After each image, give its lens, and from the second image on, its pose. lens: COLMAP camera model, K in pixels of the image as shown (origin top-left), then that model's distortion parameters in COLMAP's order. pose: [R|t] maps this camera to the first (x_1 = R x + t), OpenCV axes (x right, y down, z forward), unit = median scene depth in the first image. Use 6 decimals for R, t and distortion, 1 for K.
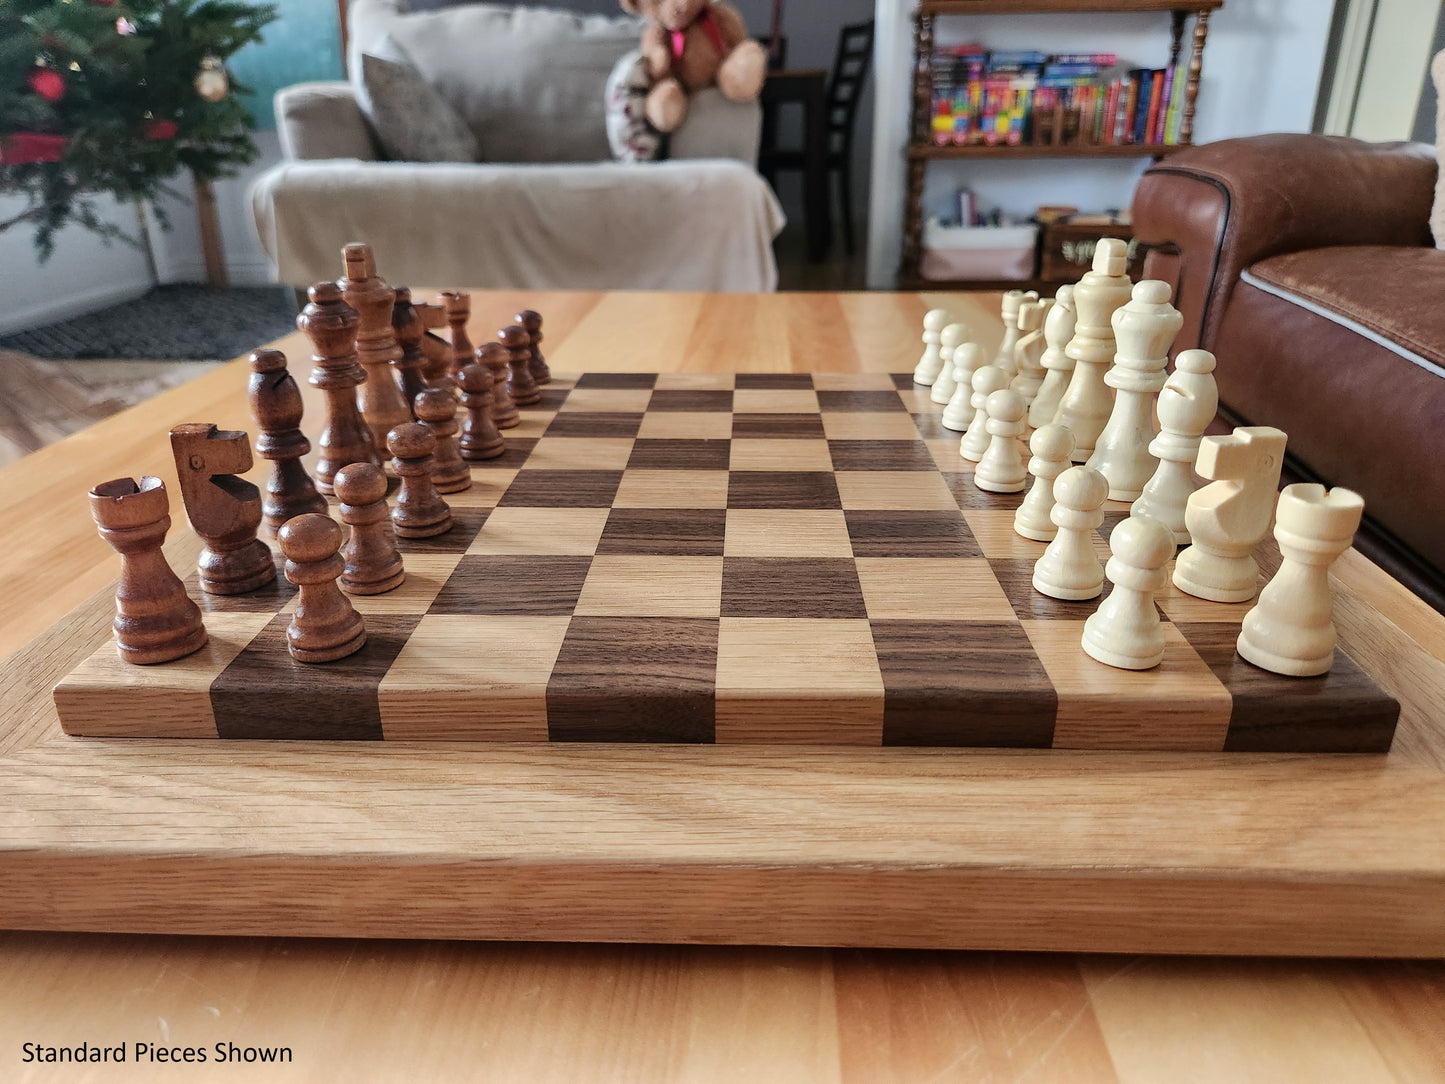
lens RADIAL K [[1022.1, 0, 720.0], [0, 1022.1, 541.6], [0, 0, 1]] dist [0.020736, -0.029950]
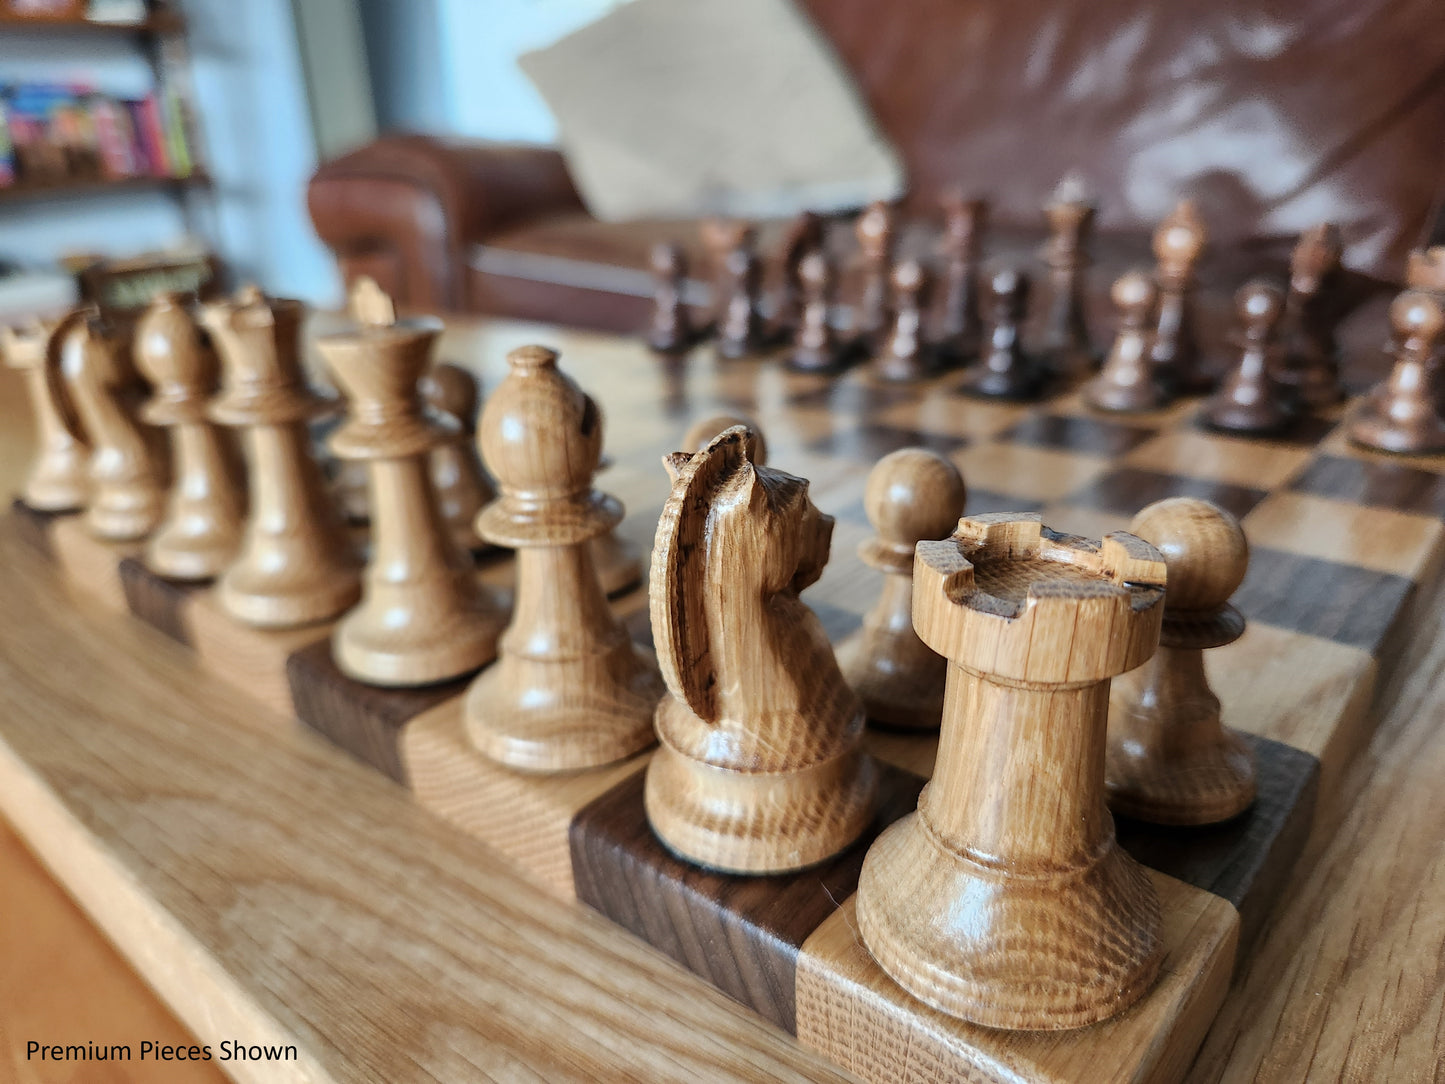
lens RADIAL K [[1022.1, 0, 686.6], [0, 1022.1, 524.1], [0, 0, 1]] dist [0.020736, -0.029950]
pose [[0.625320, -0.303436, 0.718958, -0.770452], [0.338396, 0.935616, 0.100553, -0.144979], [-0.703180, 0.180415, 0.687741, 0.623206]]
